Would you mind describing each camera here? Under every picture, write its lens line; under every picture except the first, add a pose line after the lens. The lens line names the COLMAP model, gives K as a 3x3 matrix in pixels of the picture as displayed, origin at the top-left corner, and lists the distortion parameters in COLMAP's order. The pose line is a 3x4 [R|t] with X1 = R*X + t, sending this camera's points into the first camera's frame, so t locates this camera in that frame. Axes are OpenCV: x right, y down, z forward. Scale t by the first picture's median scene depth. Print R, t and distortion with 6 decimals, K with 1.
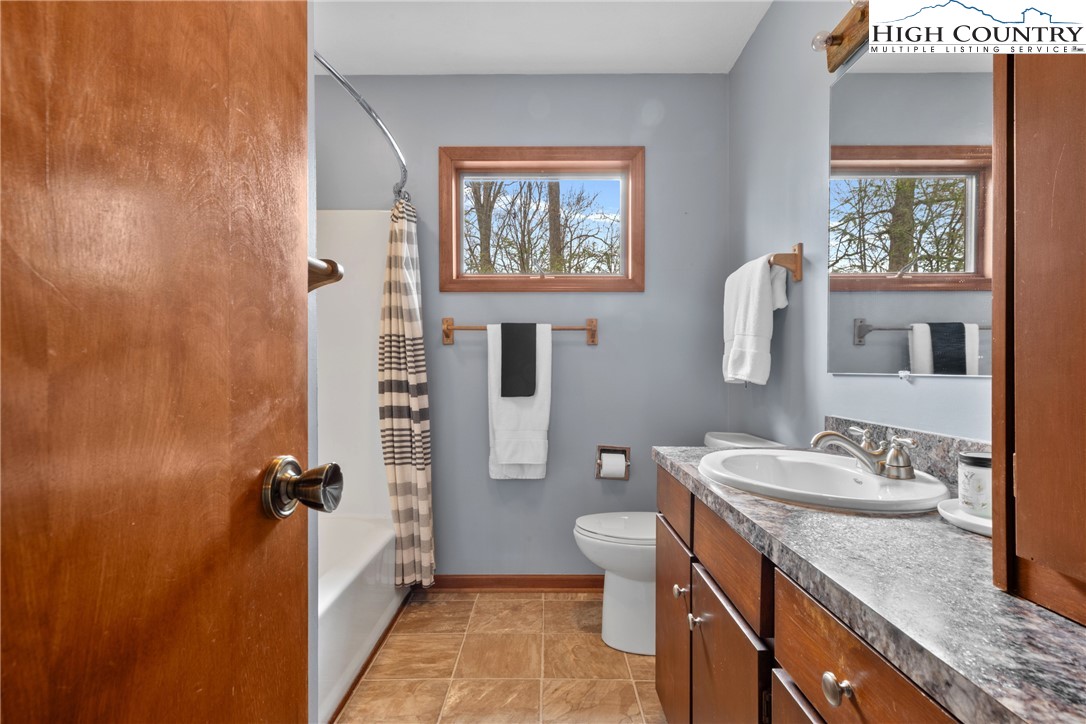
lens RADIAL K [[540.5, 0, 543.0], [0, 540.5, 362.0], [0, 0, 1]] dist [-0.000069, -0.000020]
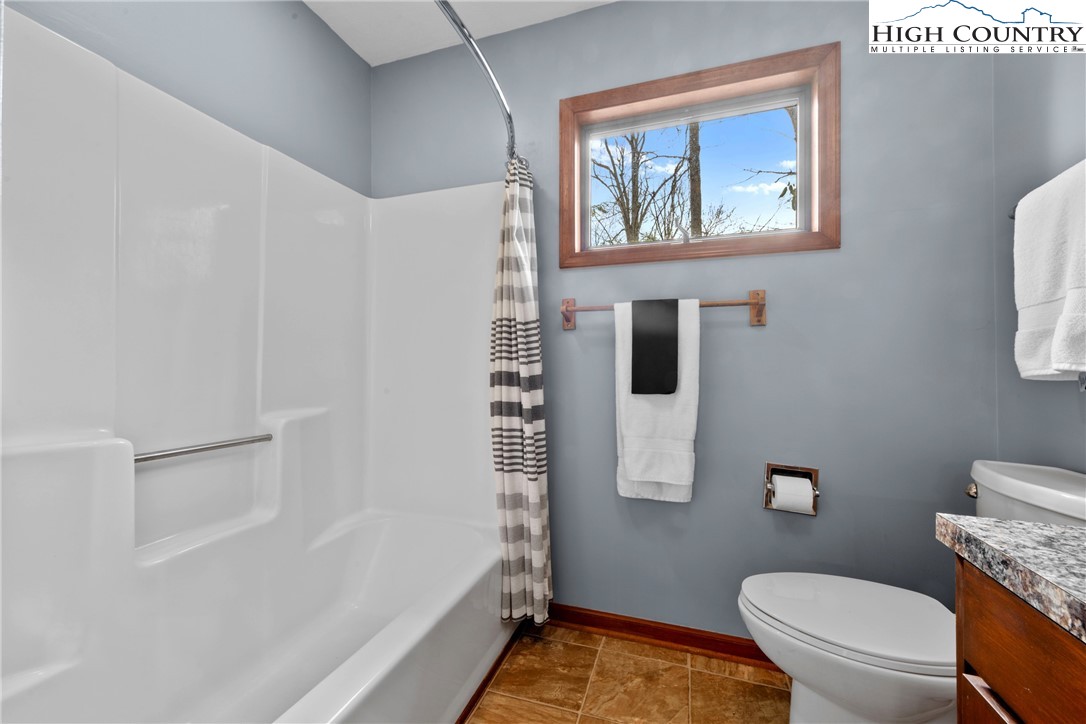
lens RADIAL K [[438.0, 0, 543.0], [0, 438.0, 362.0], [0, 0, 1]] dist [0.003731, 0.000103]
pose [[0.951405, -0.001799, -0.307939, -0.004157], [0.003910, 0.999973, 0.006237, 0.014323], [0.307919, -0.007138, 0.951386, 0.358989]]
